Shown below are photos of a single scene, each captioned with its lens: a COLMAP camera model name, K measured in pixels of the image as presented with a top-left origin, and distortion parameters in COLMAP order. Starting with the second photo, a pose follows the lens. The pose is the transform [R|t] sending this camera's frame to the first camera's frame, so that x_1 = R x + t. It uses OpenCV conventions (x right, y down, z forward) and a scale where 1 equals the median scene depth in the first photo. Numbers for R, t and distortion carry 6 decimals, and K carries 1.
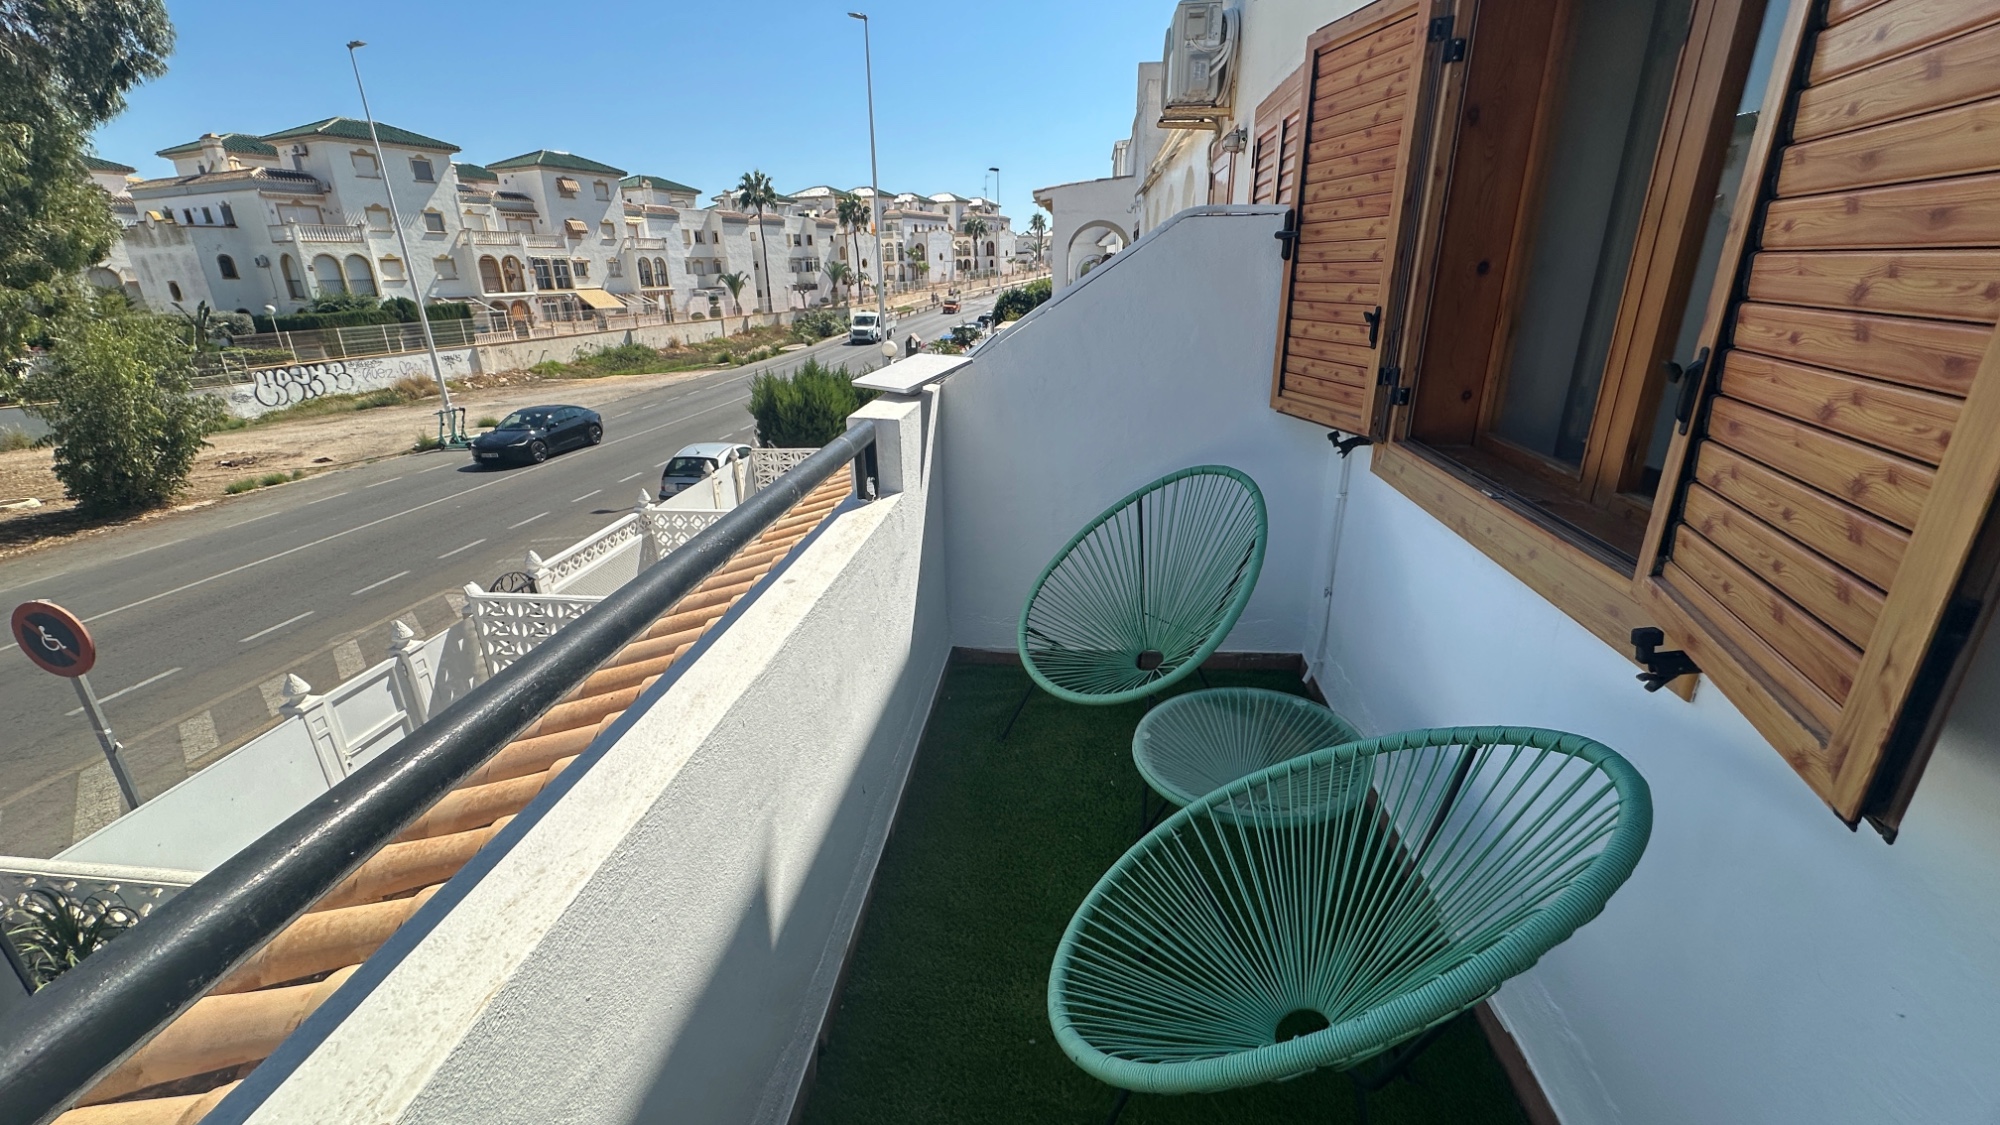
lens RADIAL K [[796.2, 0, 1002.6], [0, 796.2, 560.5], [0, 0, 1]] dist [-0.000140, -0.000197]
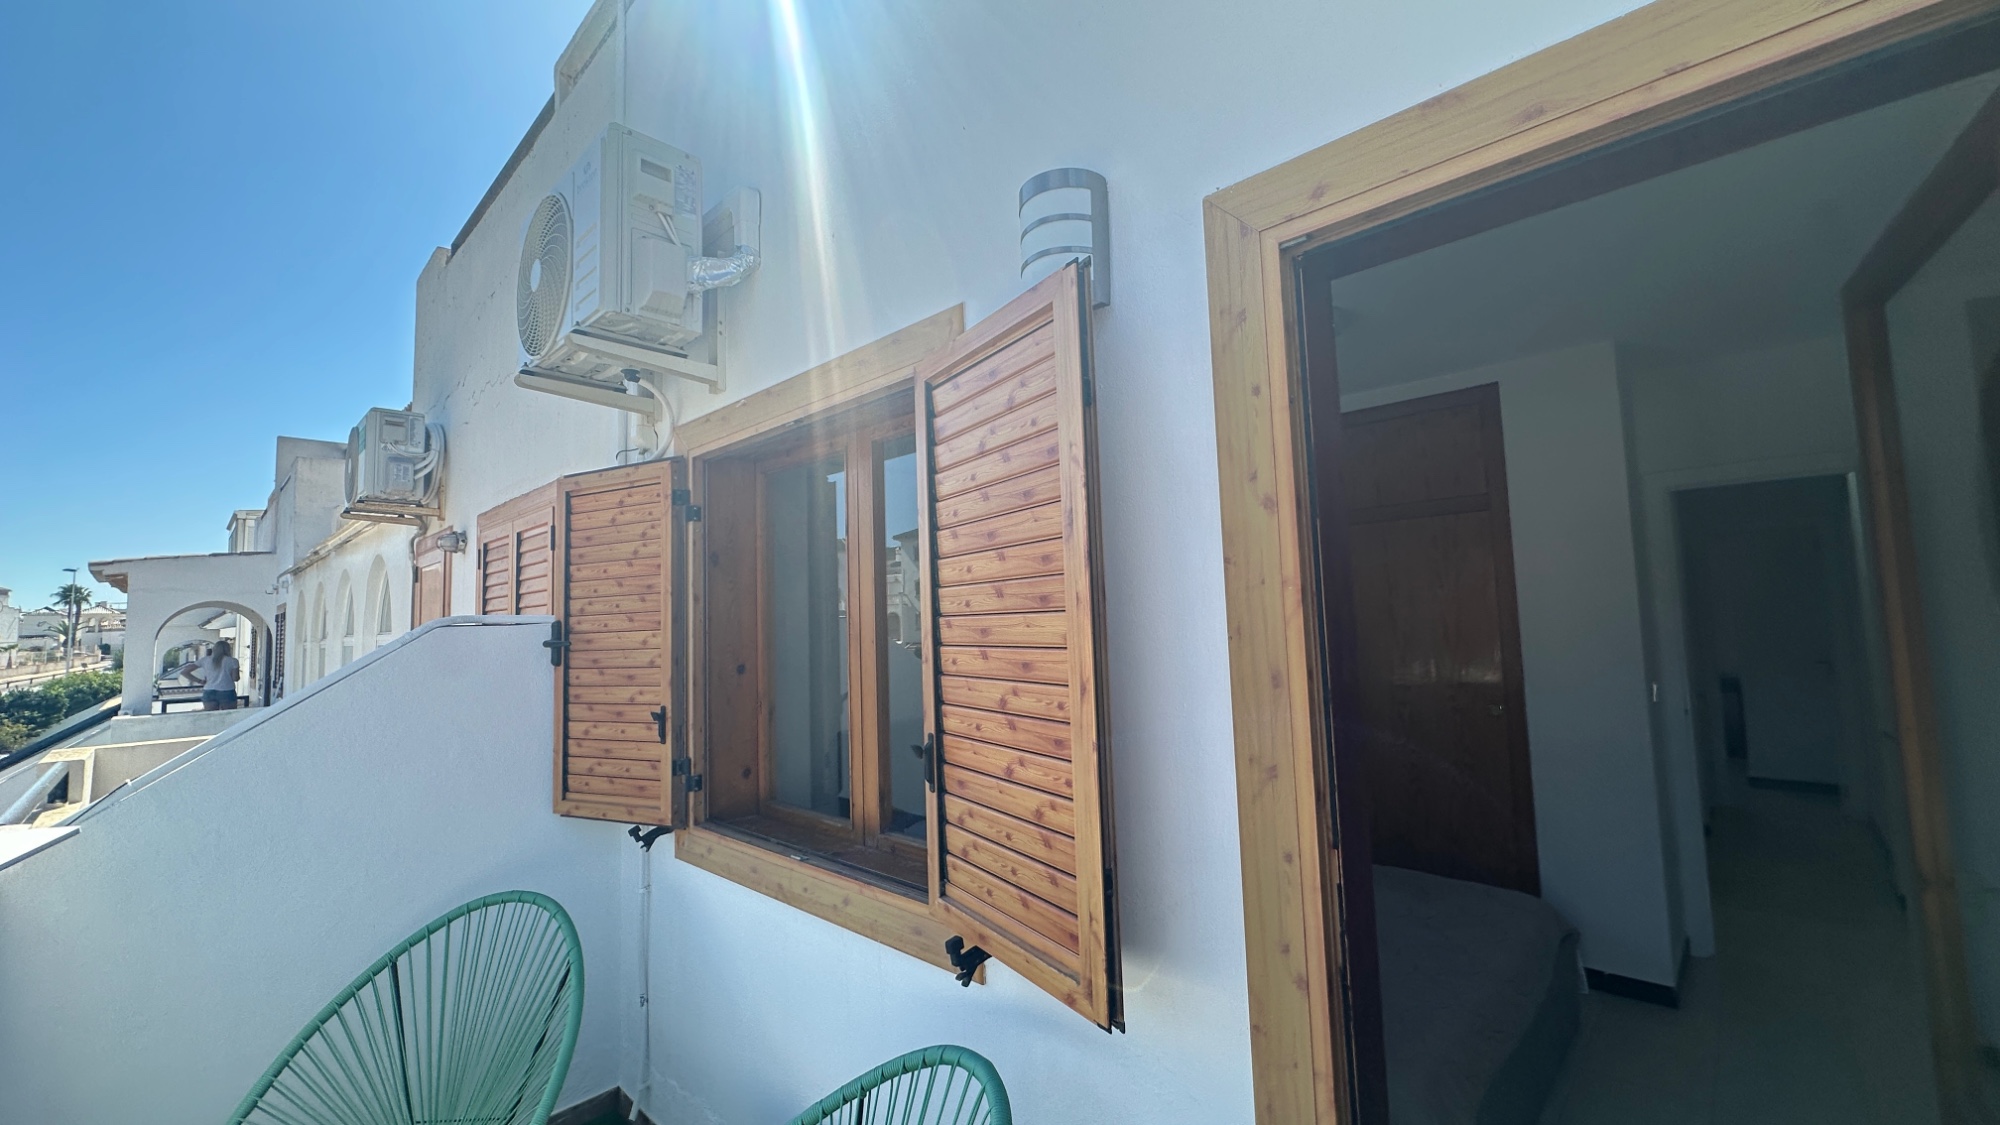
lens RADIAL K [[796.2, 0, 1002.6], [0, 796.2, 560.5], [0, 0, 1]] dist [-0.000140, -0.000197]
pose [[0.616555, 0.054915, 0.785394, -0.133526], [0.294920, 0.908823, -0.295065, -0.041525], [-0.729988, 0.413552, 0.544144, -0.037286]]
